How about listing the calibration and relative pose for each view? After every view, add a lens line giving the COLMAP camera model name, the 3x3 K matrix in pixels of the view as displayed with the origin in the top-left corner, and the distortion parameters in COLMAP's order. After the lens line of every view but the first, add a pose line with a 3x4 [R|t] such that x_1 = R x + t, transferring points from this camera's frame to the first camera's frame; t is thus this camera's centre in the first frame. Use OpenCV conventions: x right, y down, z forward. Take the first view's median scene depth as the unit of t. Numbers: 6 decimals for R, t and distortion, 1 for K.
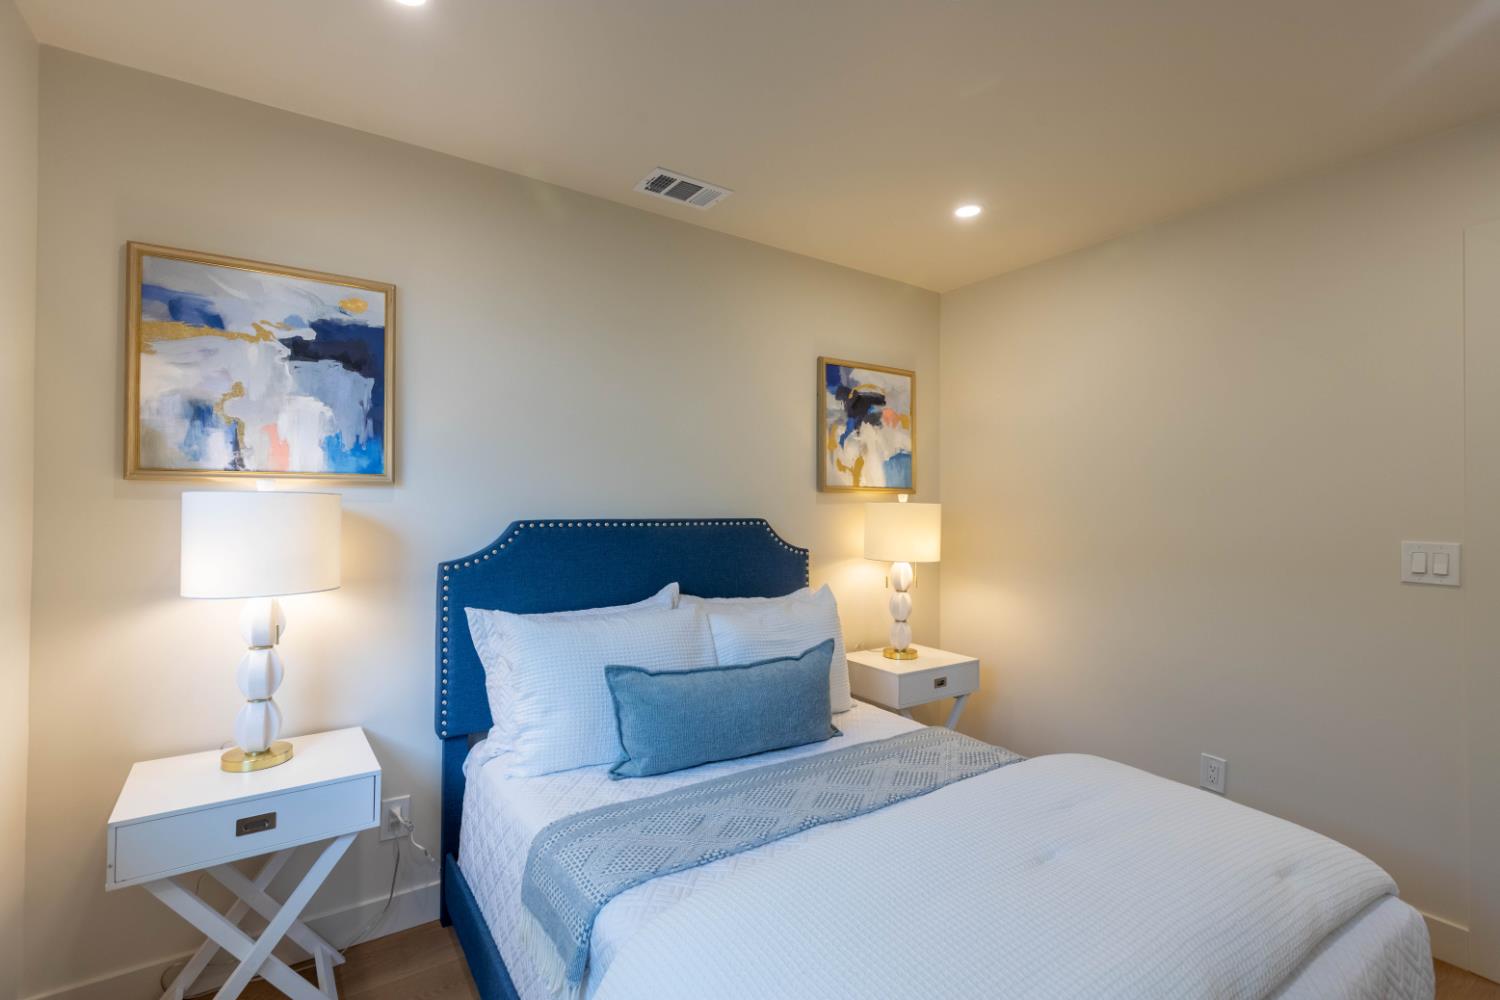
lens RADIAL K [[697.6, 0, 763.6], [0, 697.6, 484.5], [0, 0, 1]] dist [0.018905, 0.001053]
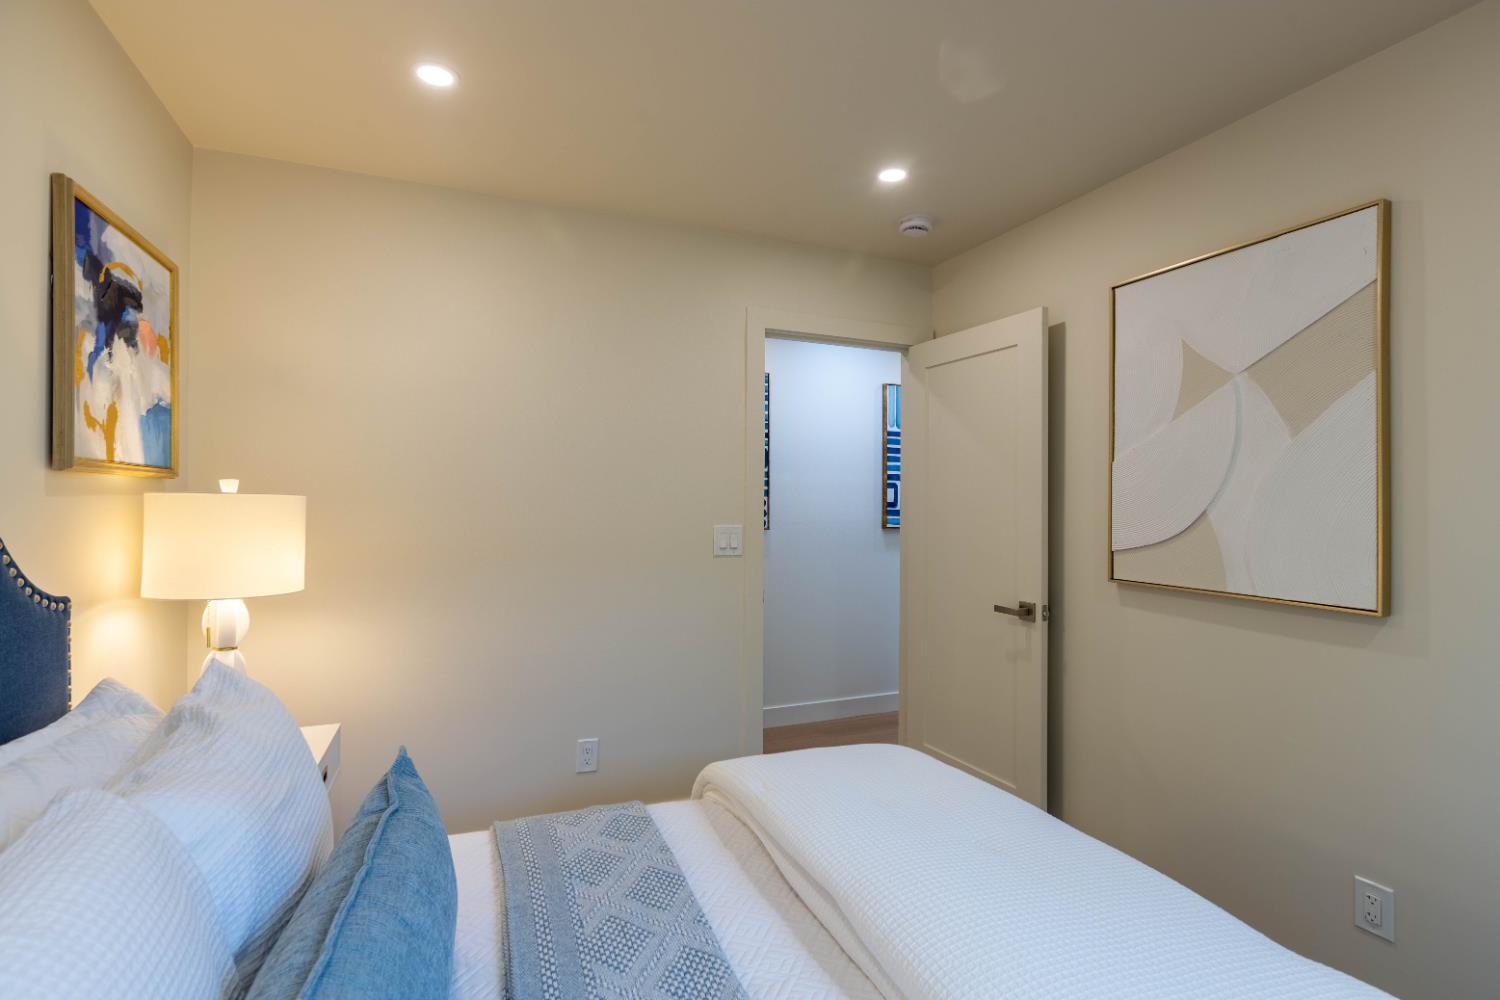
lens RADIAL K [[696.5, 0, 740.3], [0, 696.5, 499.2], [0, 0, 1]] dist [-0.003103, 0.001862]
pose [[0.220819, -0.002325, 0.975312, -0.265143], [-0.033050, 0.999405, 0.009866, 0.010617], [-0.974755, -0.034413, 0.220611, 0.459026]]
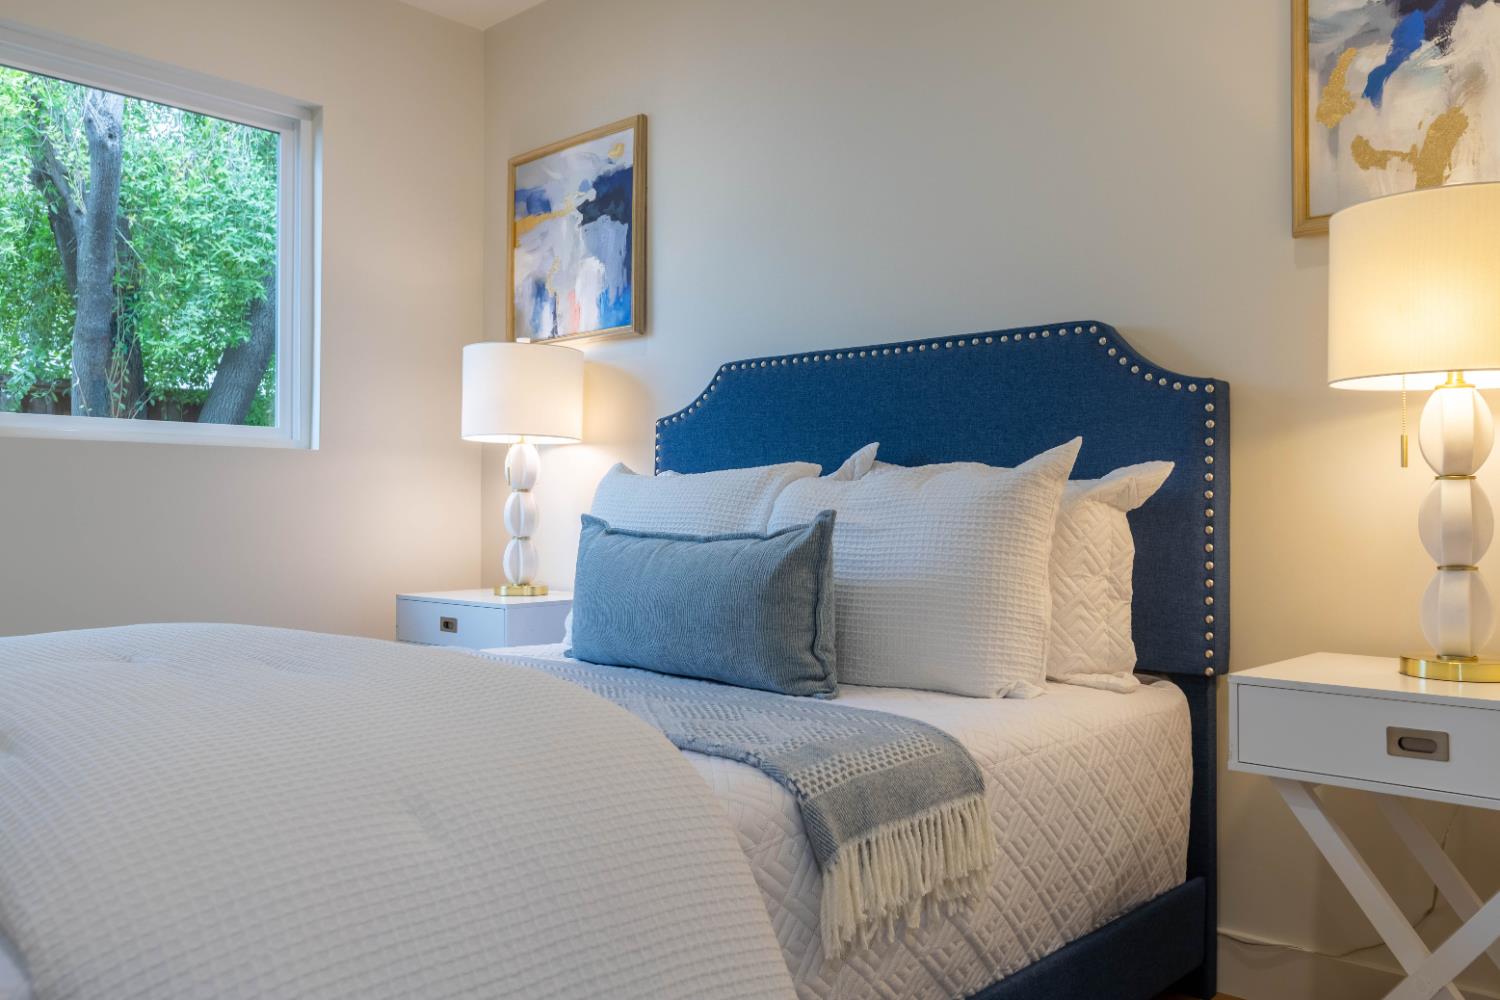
lens RADIAL K [[1184.2, 0, 744.4], [0, 1184.2, 503.6], [0, 0, 1]] dist [0.005611, -0.002649]
pose [[0.209193, -0.014688, -0.977764, 0.670038], [0.028429, 0.999556, -0.008934, 0.158996], [0.977461, -0.025928, 0.209518, 0.545091]]
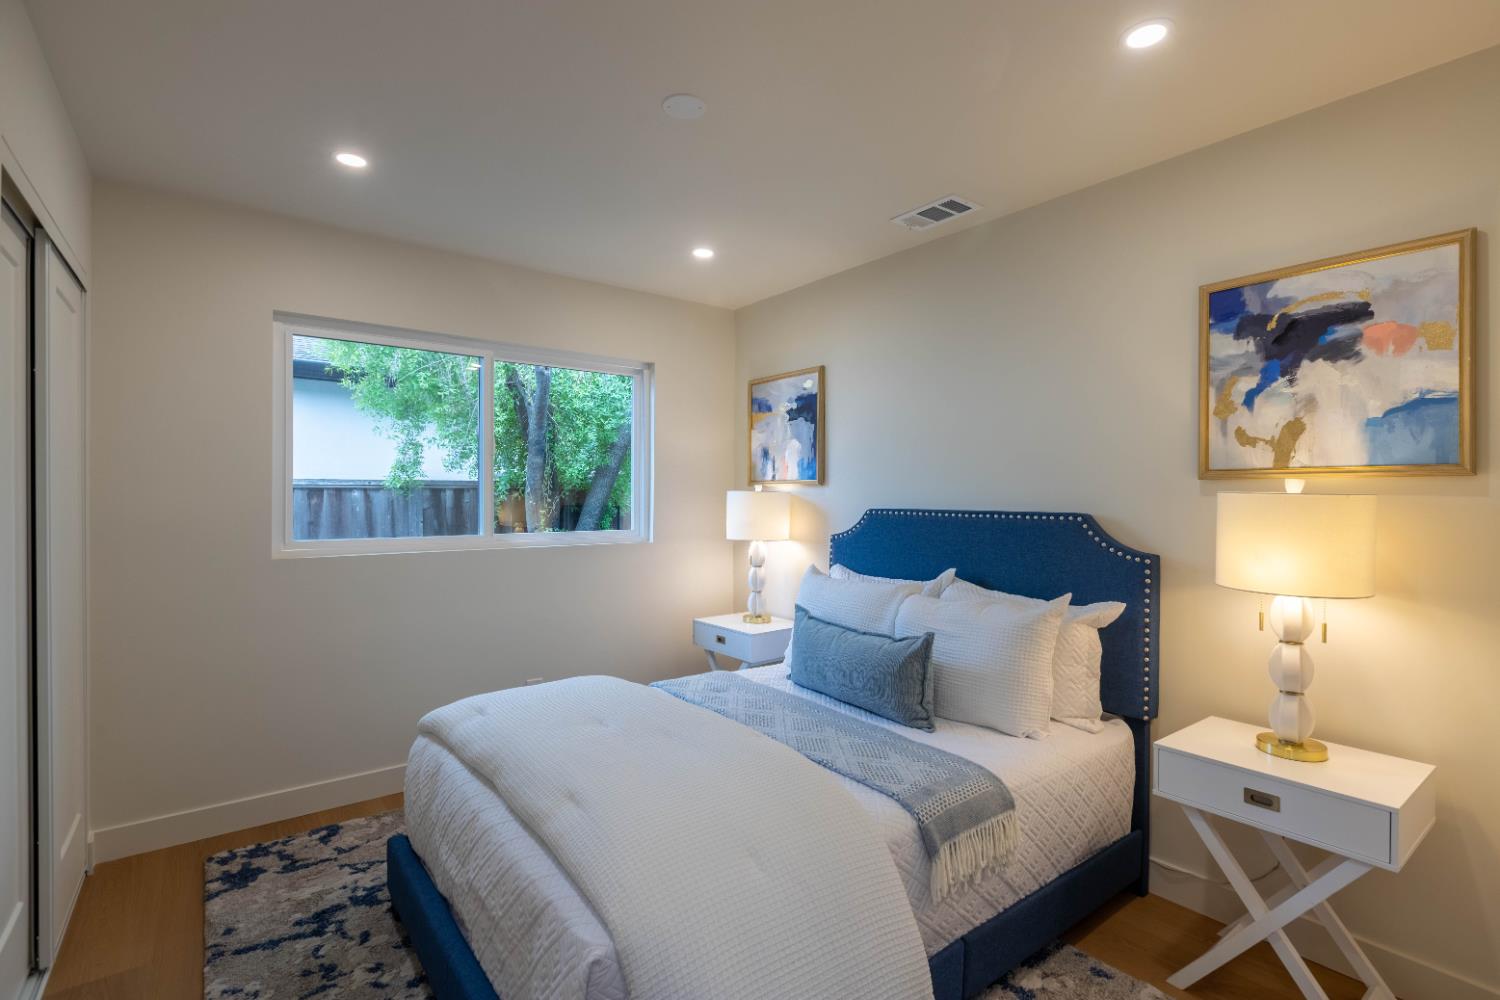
lens RADIAL K [[696.5, 0, 745.5], [0, 696.5, 501.6], [0, 0, 1]] dist [-0.003103, 0.001862]
pose [[0.040967, 0.002654, -0.999157, 0.762578], [0.026444, 0.999643, 0.003739, 0.018826], [0.998810, -0.026575, 0.040883, 0.507577]]
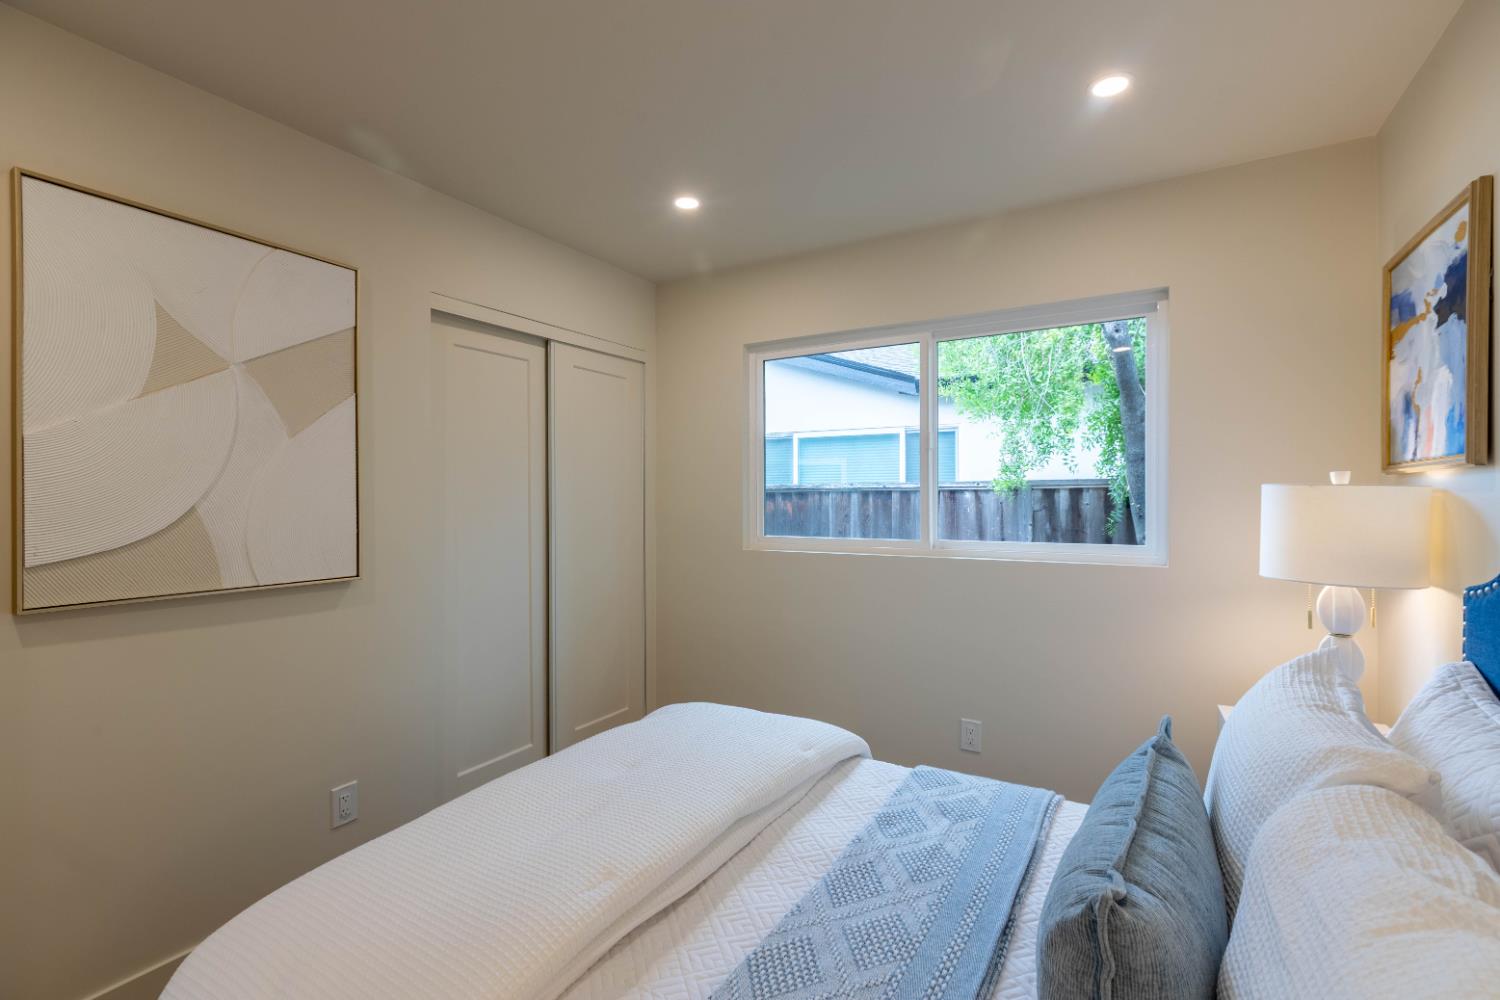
lens RADIAL K [[666.1, 0, 746.2], [0, 666.1, 493.7], [0, 0, 1]] dist [0.007766, -0.000171]
pose [[-0.912179, -0.005458, -0.409755, 0.275607], [0.010093, 0.999309, -0.035780, 0.029532], [0.409667, -0.036773, -0.911494, 0.885413]]
